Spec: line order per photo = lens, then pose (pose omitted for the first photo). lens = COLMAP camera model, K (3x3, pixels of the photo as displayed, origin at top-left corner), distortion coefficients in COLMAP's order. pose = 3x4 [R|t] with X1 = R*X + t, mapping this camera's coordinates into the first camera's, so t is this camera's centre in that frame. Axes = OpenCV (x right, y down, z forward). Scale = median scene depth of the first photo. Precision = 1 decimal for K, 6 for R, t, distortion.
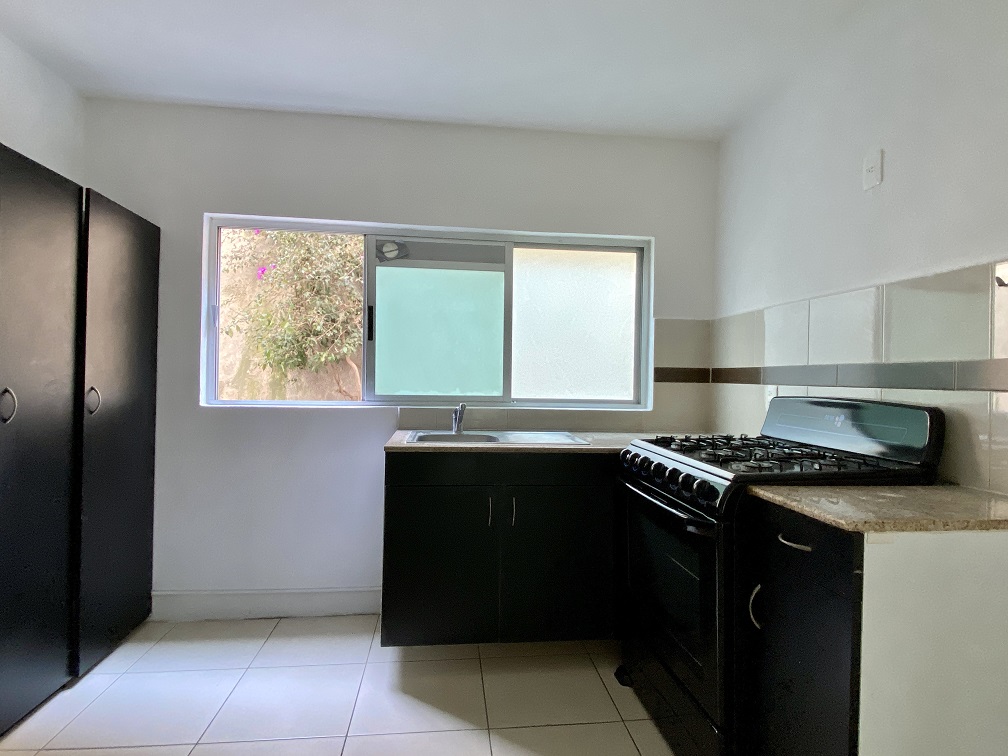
lens RADIAL K [[544.2, 0, 504.5], [0, 544.2, 373.4], [0, 0, 1]] dist [0.003946, -0.002572]
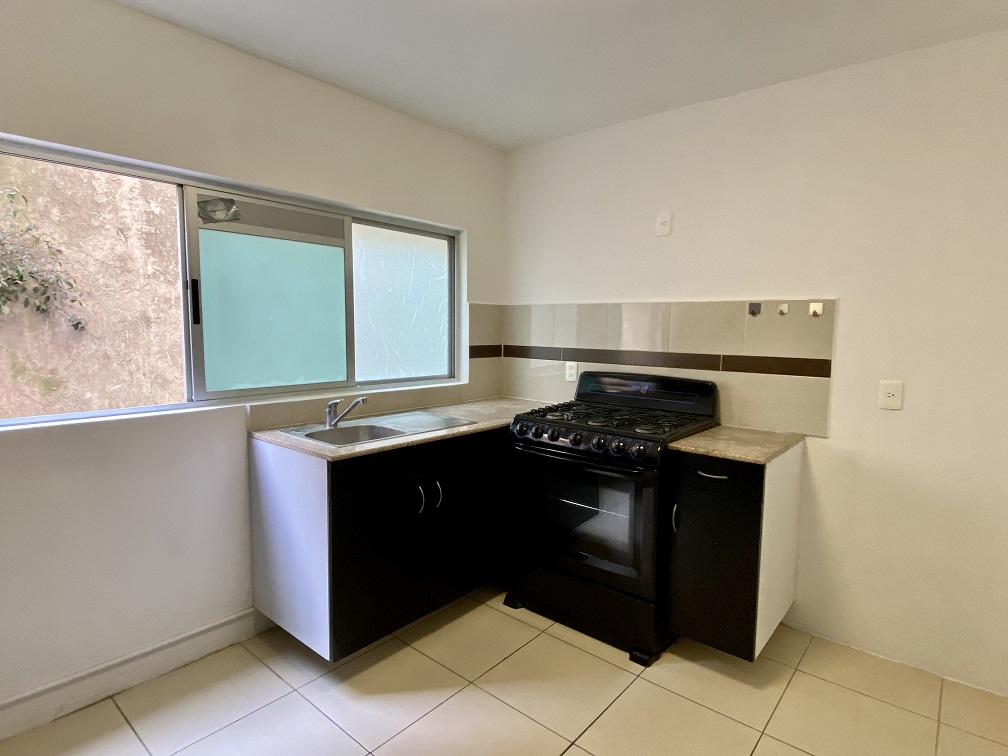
lens RADIAL K [[544.2, 0, 509.3], [0, 544.2, 380.5], [0, 0, 1]] dist [0.003946, -0.002572]
pose [[0.725536, -0.074937, 0.684092, -0.457622], [-0.008549, 0.992996, 0.117842, -0.074892], [-0.688131, -0.091347, 0.719813, 0.108812]]
